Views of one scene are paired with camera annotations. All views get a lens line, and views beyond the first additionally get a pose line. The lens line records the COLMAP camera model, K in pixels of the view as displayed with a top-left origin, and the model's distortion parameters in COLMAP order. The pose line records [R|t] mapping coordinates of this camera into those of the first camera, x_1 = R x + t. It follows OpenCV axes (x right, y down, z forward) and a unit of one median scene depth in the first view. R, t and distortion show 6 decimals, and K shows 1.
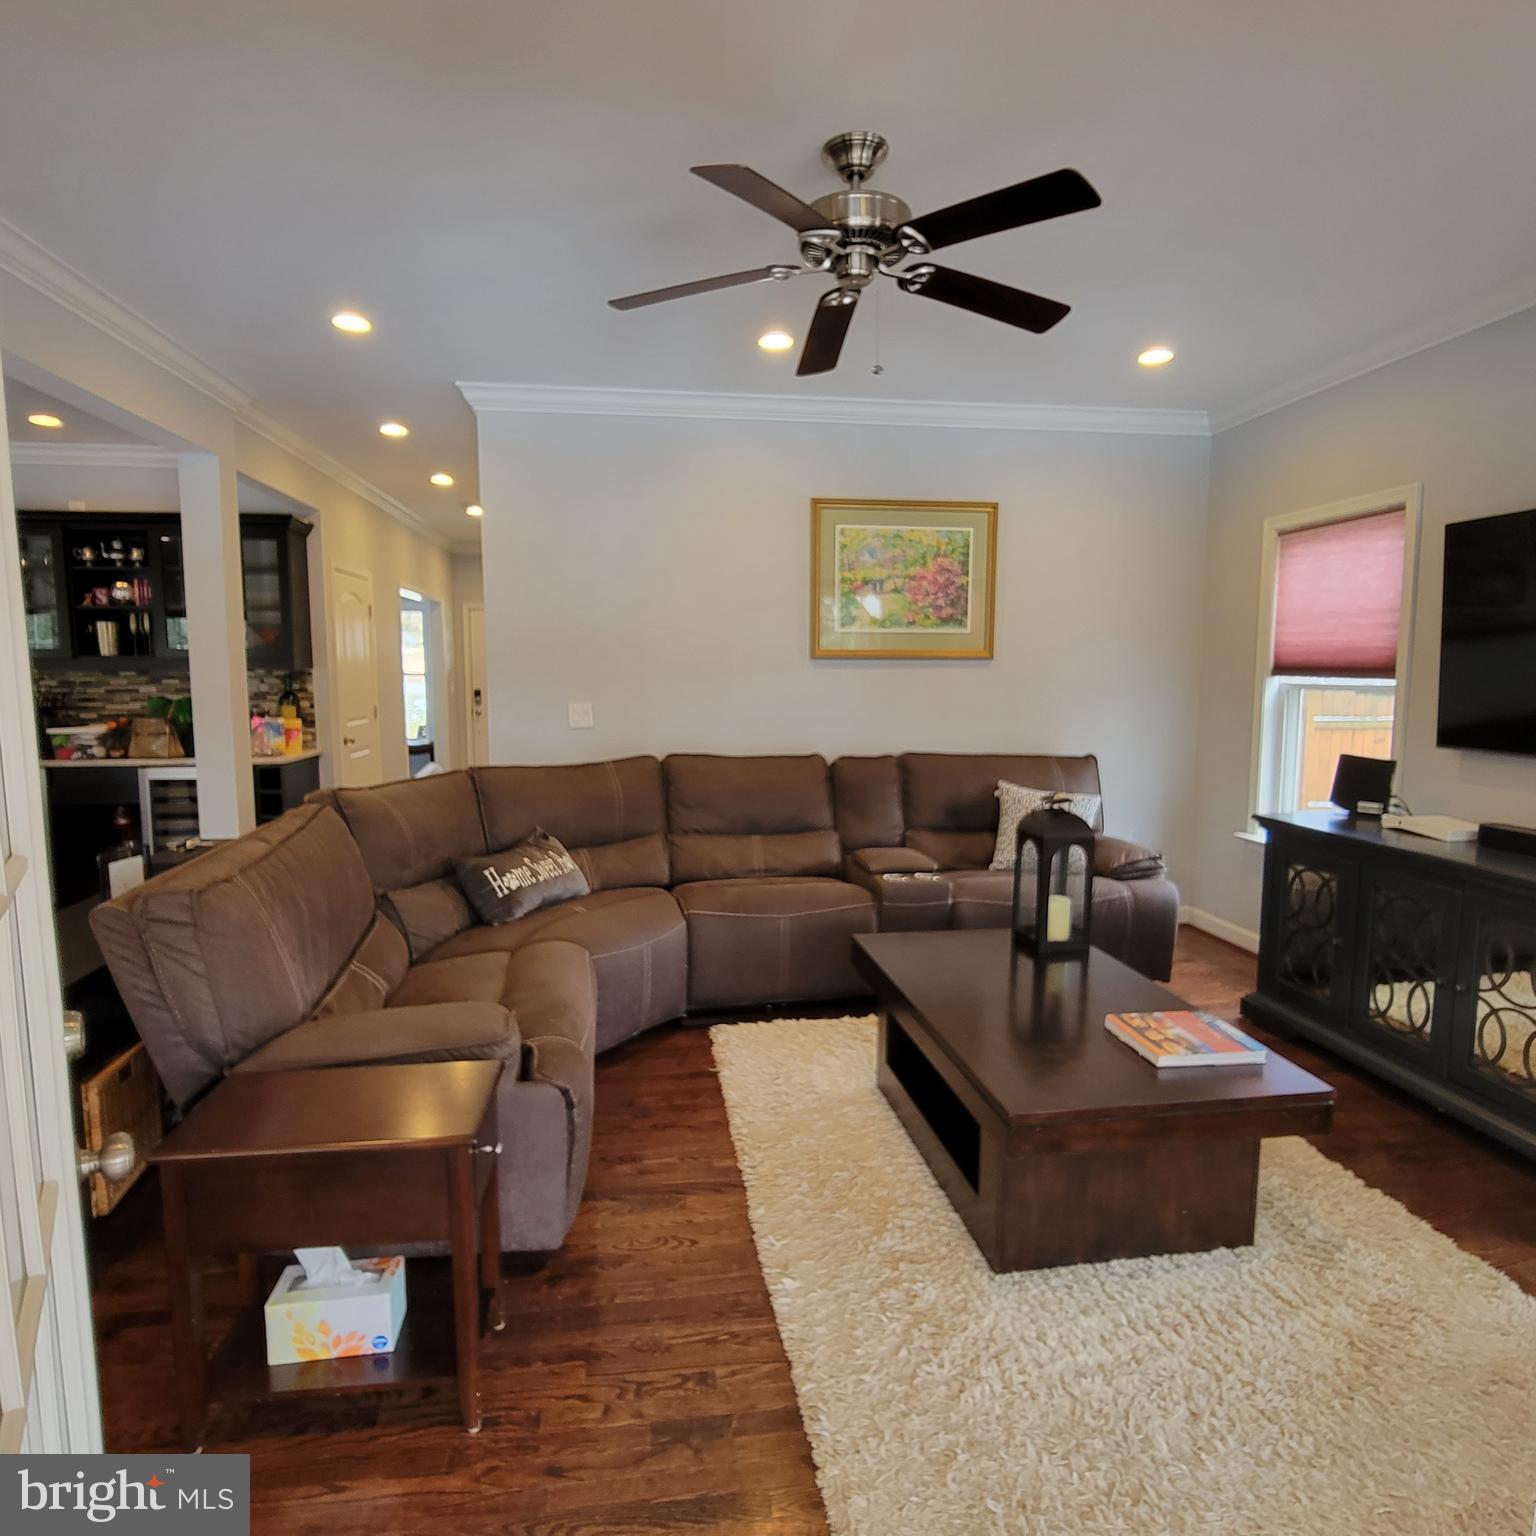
lens RADIAL K [[834.7, 0, 767.4], [0, 834.7, 761.7], [0, 0, 1]] dist [-0.005737, 0.000427]
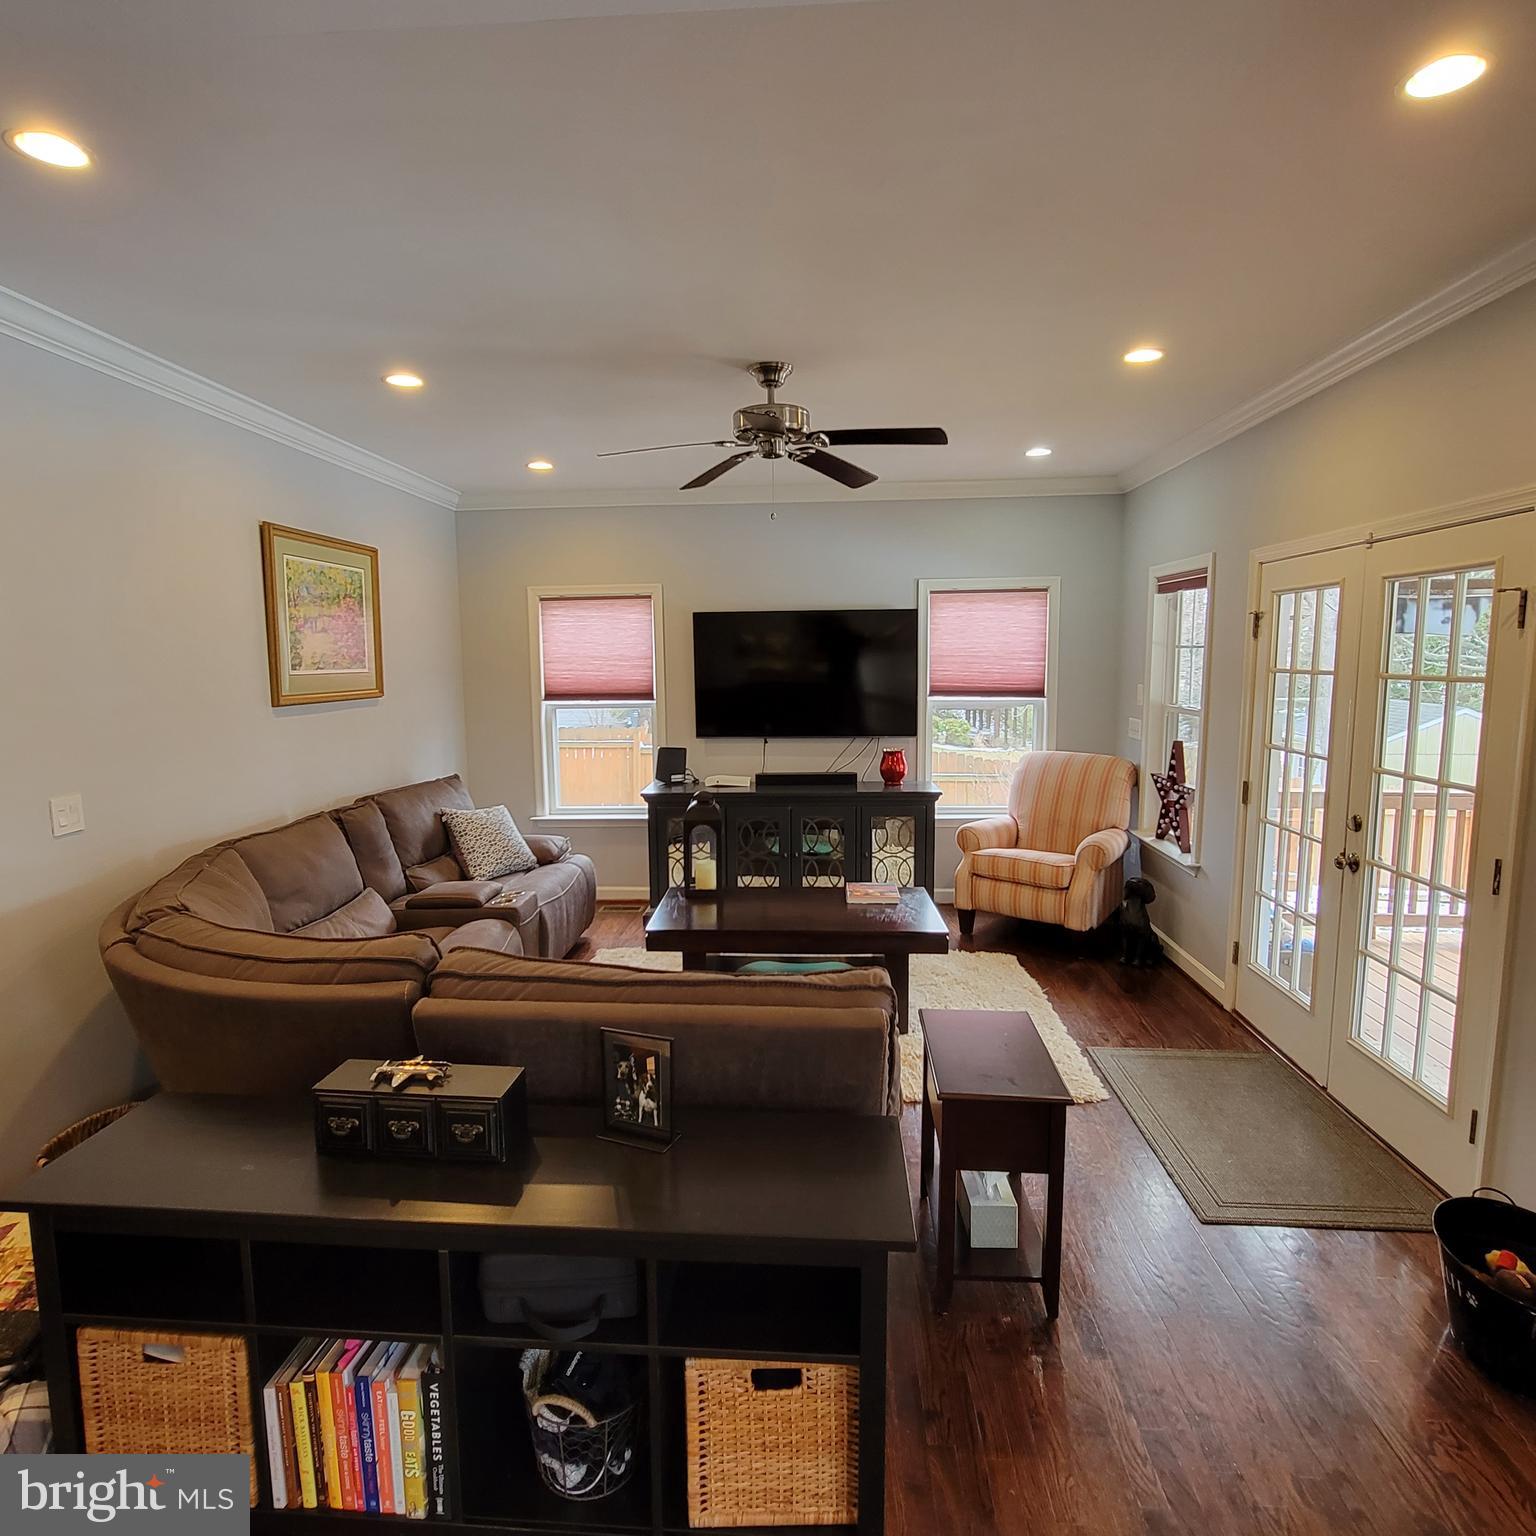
lens RADIAL K [[834.7, 0, 767.4], [0, 834.7, 761.7], [0, 0, 1]] dist [-0.005737, 0.000427]
pose [[0.259461, -0.115580, 0.958812, -0.637836], [0.134789, 0.987429, 0.082554, -0.069725], [-0.956301, 0.107817, 0.271778, 0.288132]]
